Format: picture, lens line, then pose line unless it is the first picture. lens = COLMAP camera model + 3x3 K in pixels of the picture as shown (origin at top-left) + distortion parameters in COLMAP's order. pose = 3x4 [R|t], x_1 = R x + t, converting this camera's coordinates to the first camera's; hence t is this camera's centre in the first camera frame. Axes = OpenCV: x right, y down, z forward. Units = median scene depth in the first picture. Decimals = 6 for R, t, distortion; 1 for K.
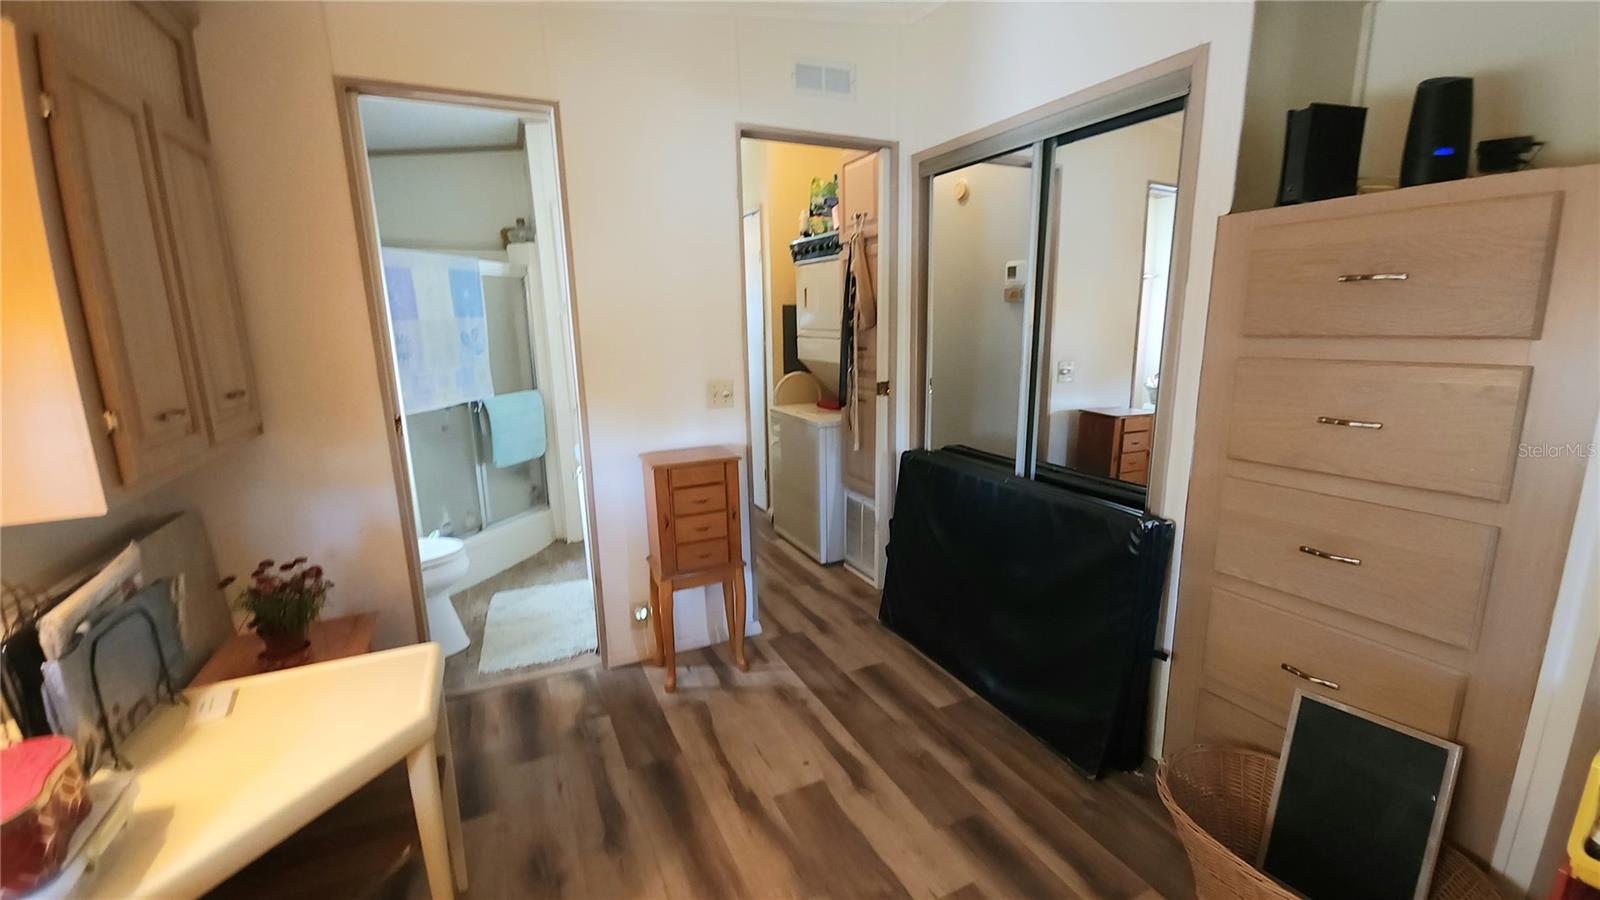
lens RADIAL K [[656.7, 0, 806.4], [0, 656.7, 459.3], [0, 0, 1]] dist [-0.003187, -0.000291]
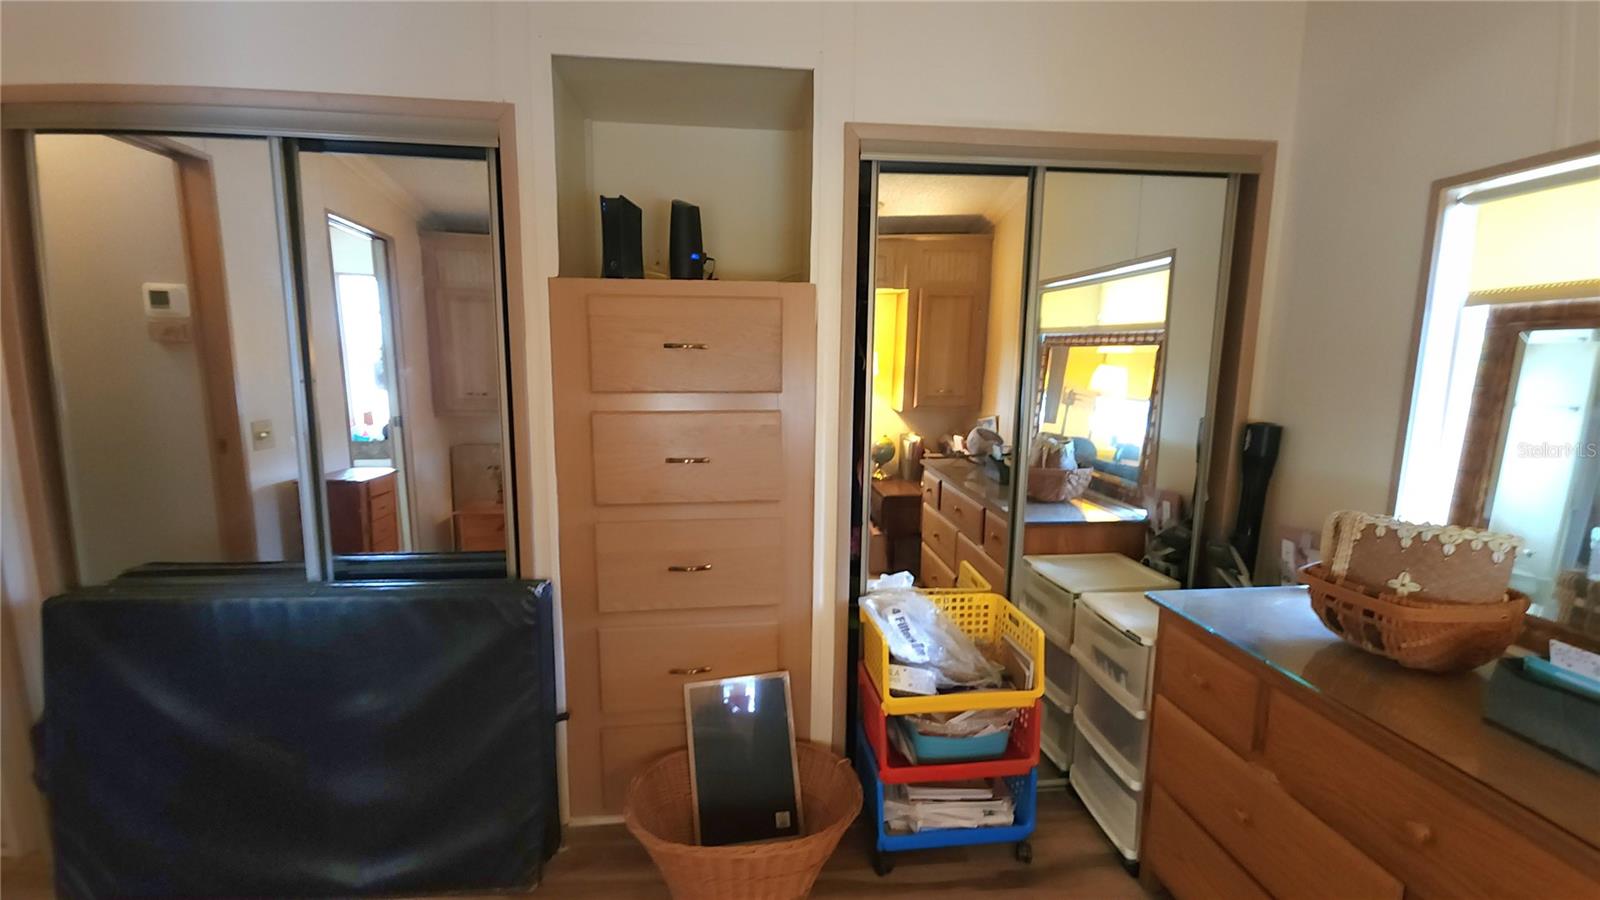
lens RADIAL K [[660.1, 0, 800.8], [0, 660.1, 454.3], [0, 0, 1]] dist [-0.000015, -0.000068]
pose [[0.348867, -0.116554, 0.929896, -0.208924], [0.178406, 0.982351, 0.056196, -0.078152], [-0.920034, 0.146294, 0.363504, 0.271815]]
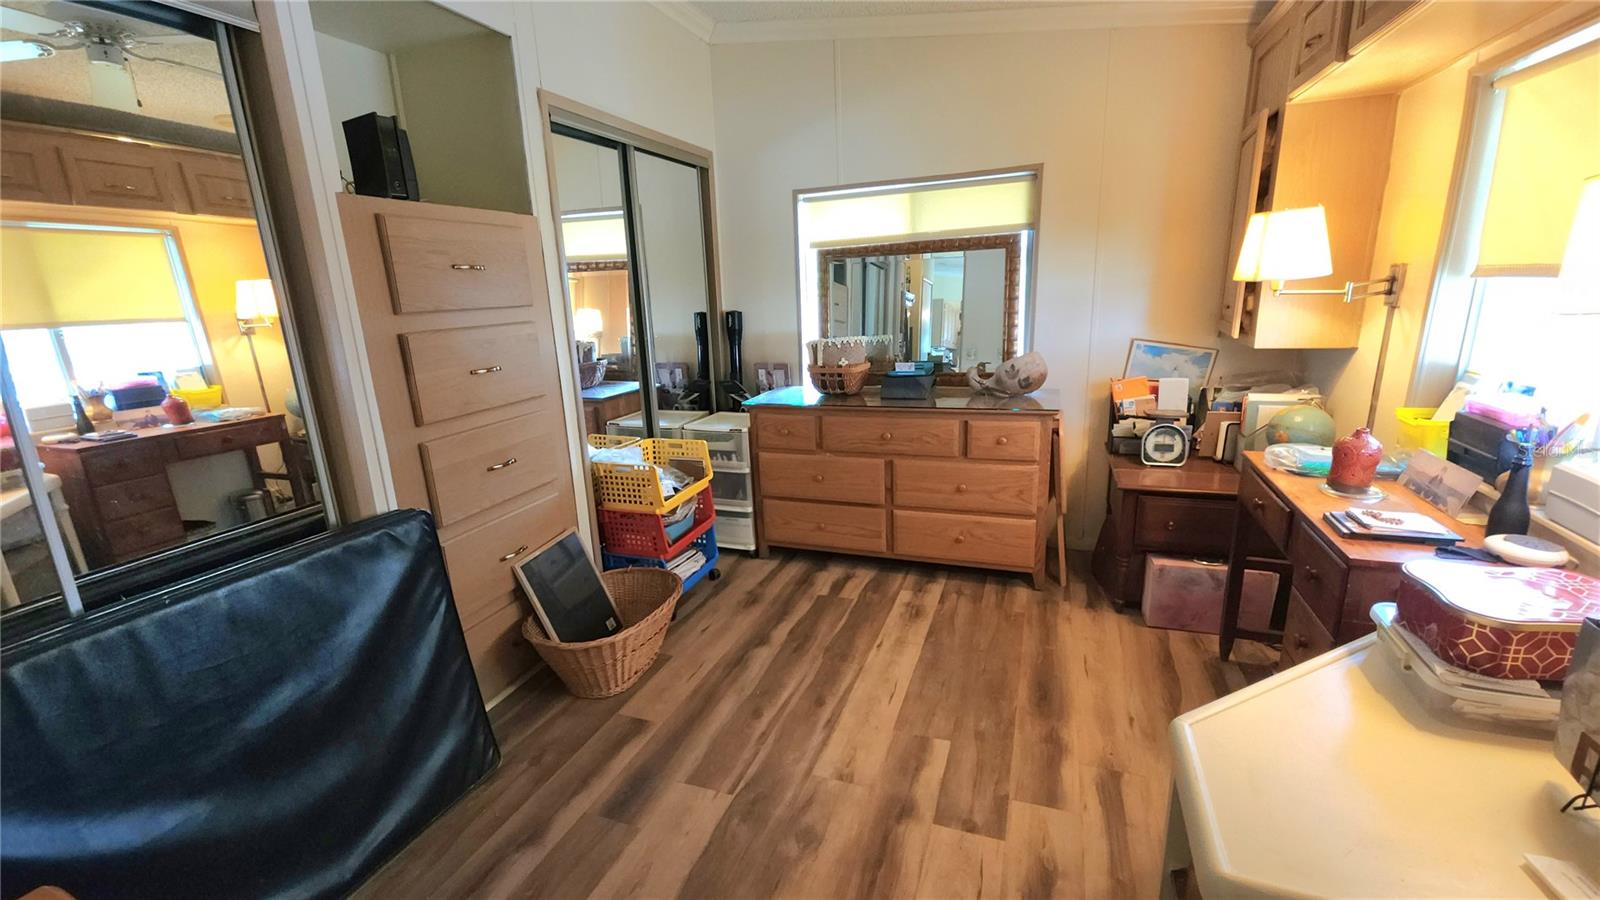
lens RADIAL K [[656.3, 0, 798.4], [0, 656.3, 456.0], [0, 0, 1]] dist [0.015011, -0.013544]
pose [[-0.683109, -0.144762, 0.715825, -0.534644], [0.193929, 0.909014, 0.368896, -0.222177], [-0.704098, 0.390816, -0.592882, 1.133484]]
